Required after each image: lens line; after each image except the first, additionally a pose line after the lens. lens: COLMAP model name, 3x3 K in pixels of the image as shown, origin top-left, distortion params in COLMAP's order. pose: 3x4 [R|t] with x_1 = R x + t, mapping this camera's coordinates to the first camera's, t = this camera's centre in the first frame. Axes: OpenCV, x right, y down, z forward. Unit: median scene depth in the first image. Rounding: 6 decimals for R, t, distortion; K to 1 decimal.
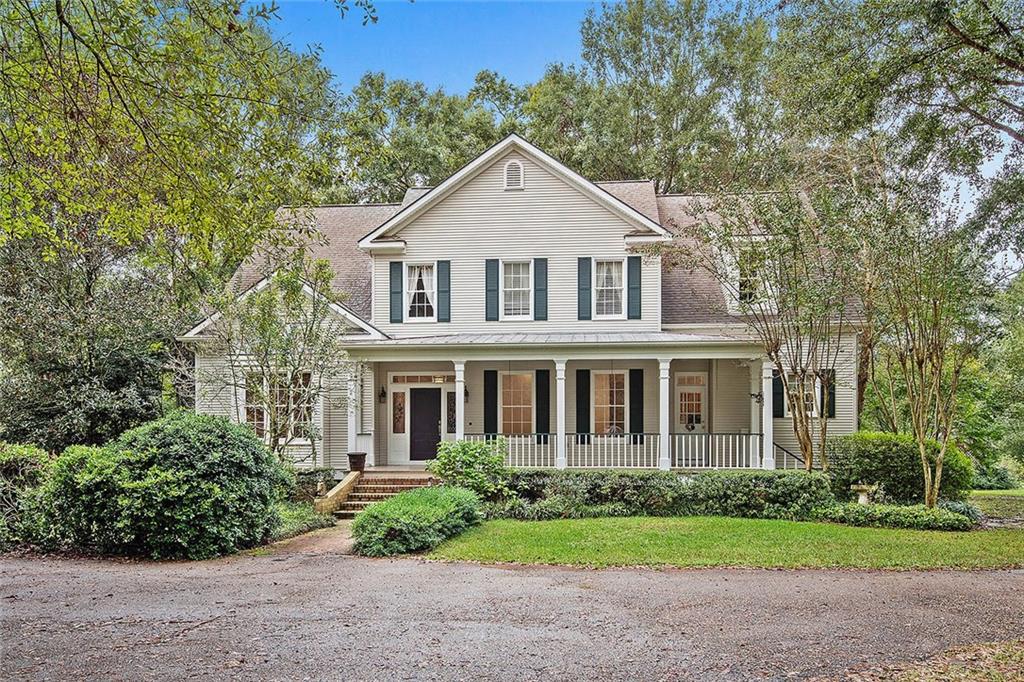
lens RADIAL K [[838.4, 0, 470.1], [0, 838.4, 351.4], [0, 0, 1]] dist [-0.012308, -0.007125]
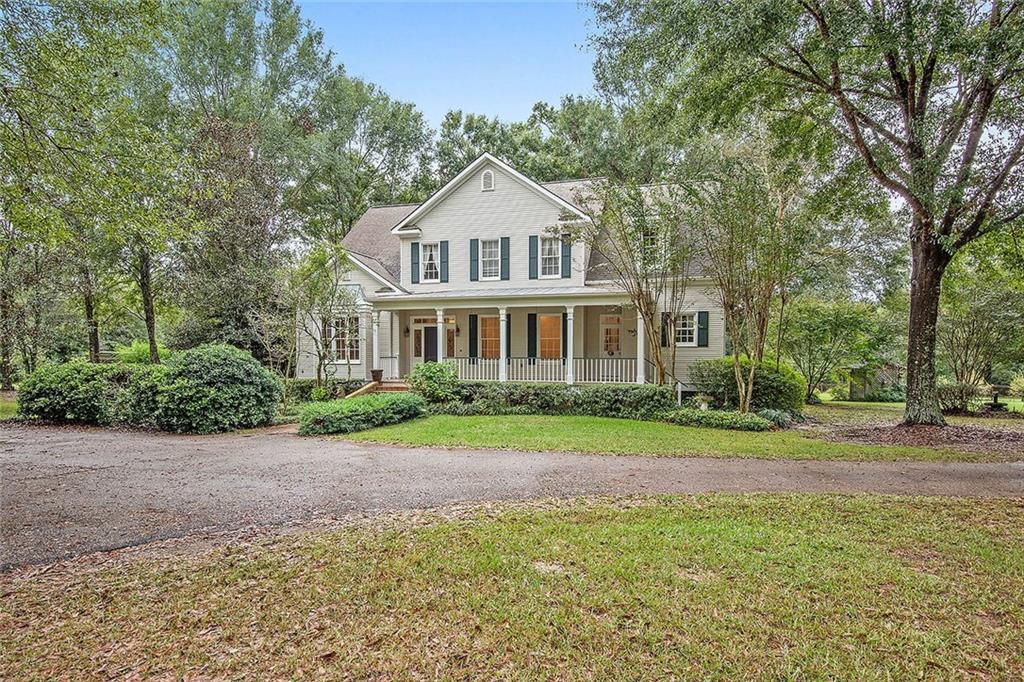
lens RADIAL K [[575.6, 0, 437.0], [0, 575.6, 309.0], [0, 0, 1]] dist [0.002423, 0.000392]
pose [[0.982024, -0.012709, -0.188325, 0.159159], [0.015609, 0.999781, 0.013926, -0.002317], [0.188107, -0.016616, 0.982008, -0.007438]]
